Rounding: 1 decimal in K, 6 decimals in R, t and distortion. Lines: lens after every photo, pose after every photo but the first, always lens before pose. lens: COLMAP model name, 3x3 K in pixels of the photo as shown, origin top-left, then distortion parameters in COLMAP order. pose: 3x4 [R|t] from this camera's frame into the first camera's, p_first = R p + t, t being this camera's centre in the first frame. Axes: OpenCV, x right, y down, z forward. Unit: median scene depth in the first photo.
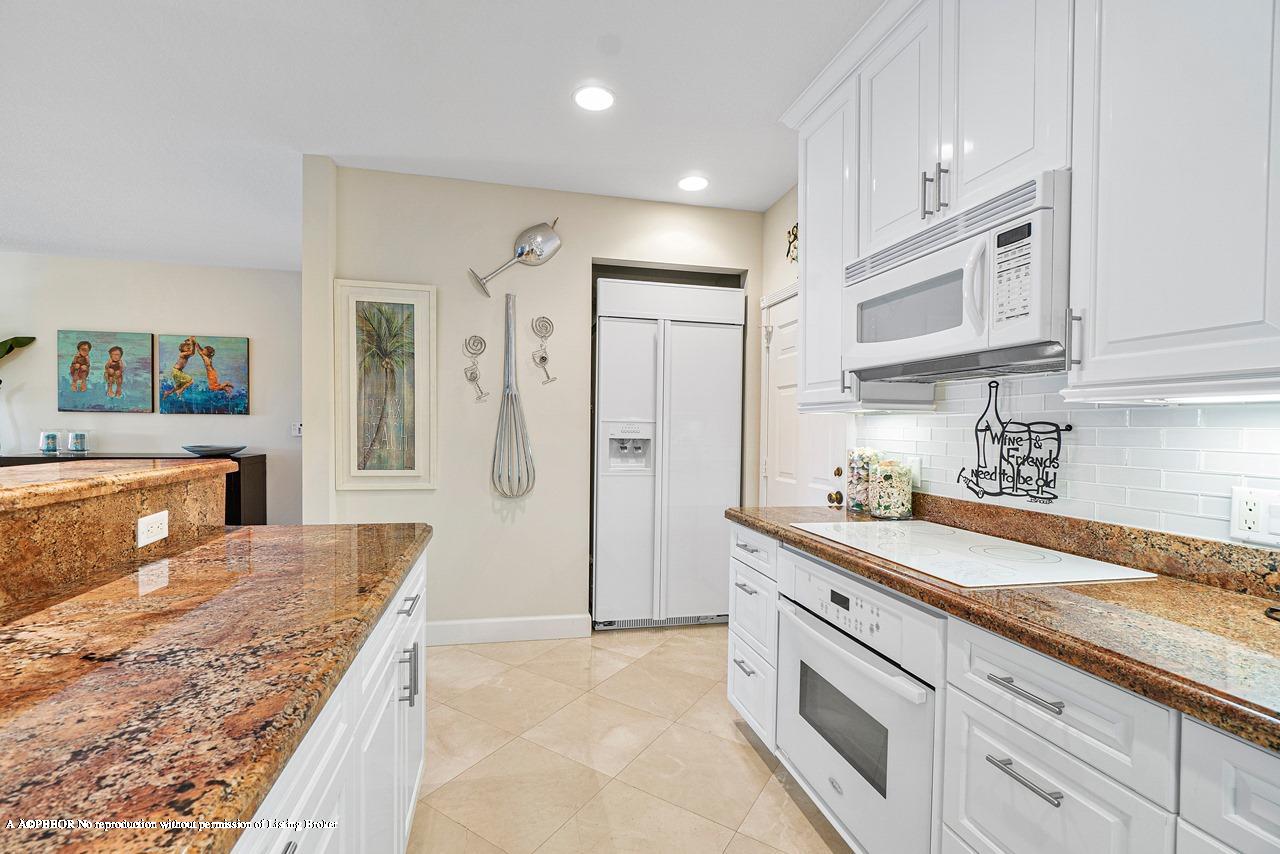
lens RADIAL K [[569.8, 0, 616.0], [0, 569.8, 456.5], [0, 0, 1]] dist [-0.001919, -0.000138]
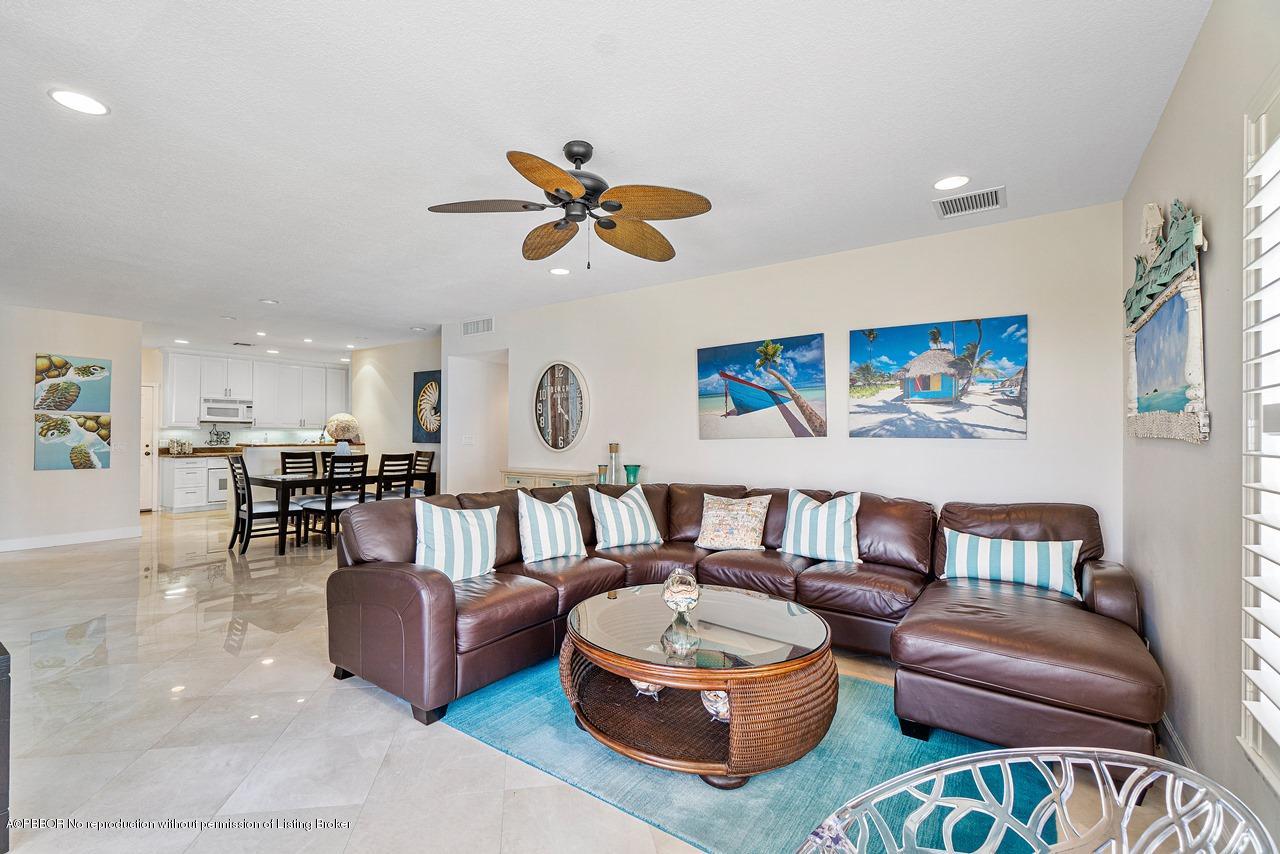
lens RADIAL K [[542.0, 0, 607.2], [0, 542.0, 419.5], [0, 0, 1]] dist [0.000192, 0.000297]
pose [[-0.691592, -0.002031, 0.722286, -5.886831], [0.018349, 0.999624, 0.020379, -0.221933], [-0.722056, 0.027347, -0.691294, 1.954286]]
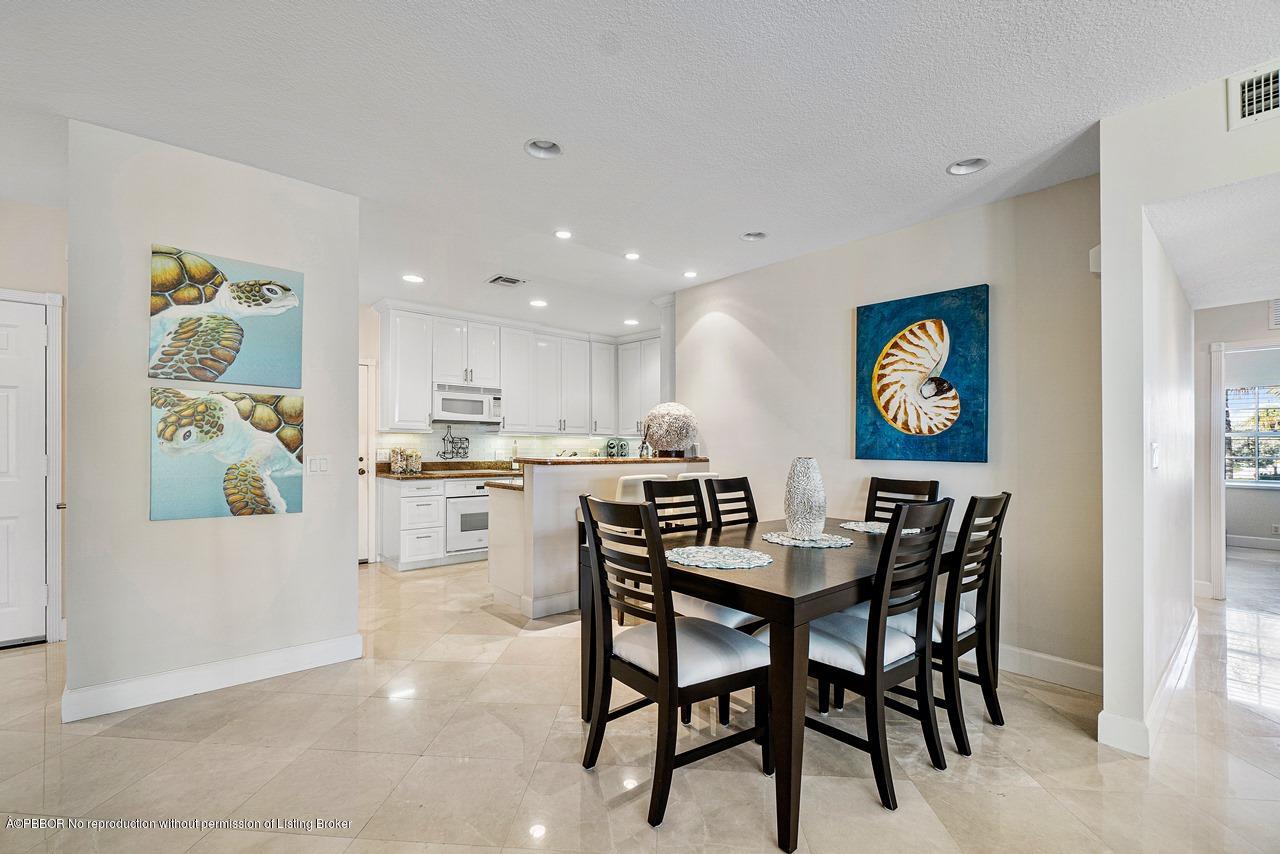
lens RADIAL K [[551.5, 0, 624.0], [0, 551.5, 436.7], [0, 0, 1]] dist [-0.002173, -0.000102]
pose [[-0.500015, -0.009460, 0.865965, -2.901242], [0.025896, 0.999330, 0.025870, -0.130318], [-0.865629, 0.035360, -0.499435, 1.840594]]
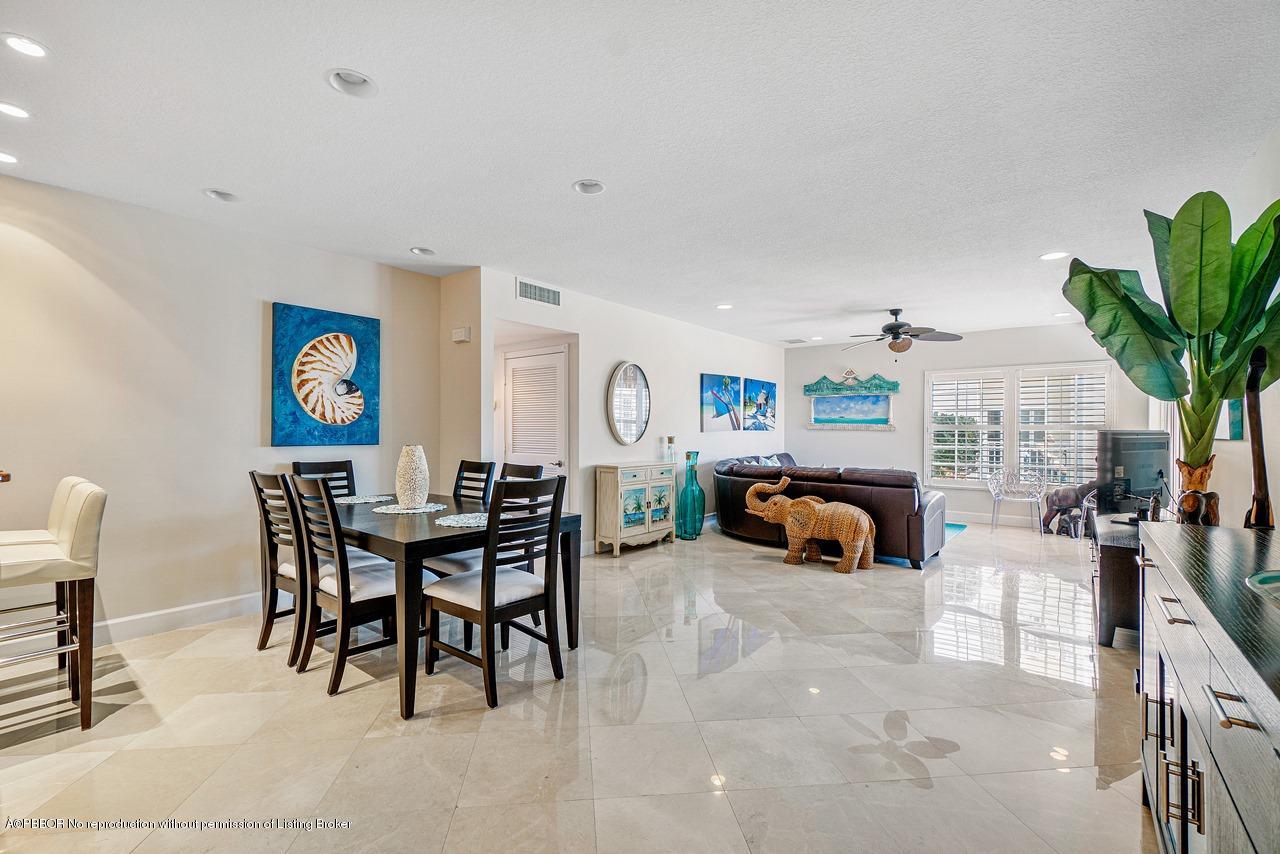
lens RADIAL K [[561.6, 0, 634.0], [0, 561.6, 429.0], [0, 0, 1]] dist [-0.000357, -0.000029]
pose [[-0.761183, -0.020262, -0.648221, -1.142340], [-0.035058, 0.999336, 0.009931, -0.109673], [0.647589, 0.030284, -0.761388, 2.687215]]
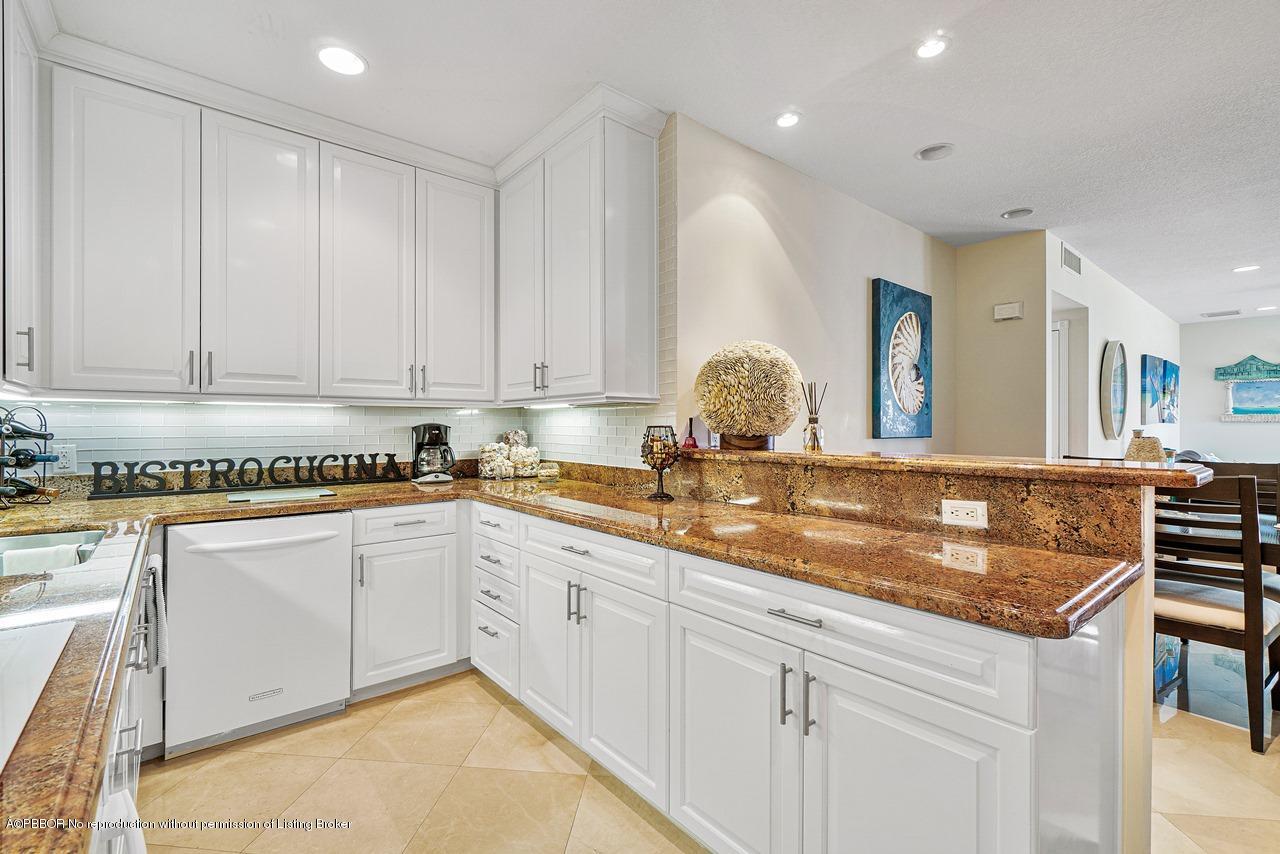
lens RADIAL K [[561.6, 0, 634.0], [0, 561.6, 429.0], [0, 0, 1]] dist [-0.000357, -0.000029]
pose [[-0.881594, -0.015995, -0.471737, 0.254105], [-0.041325, 0.998203, 0.043383, -0.052289], [0.470196, 0.057741, -0.880671, 1.399933]]
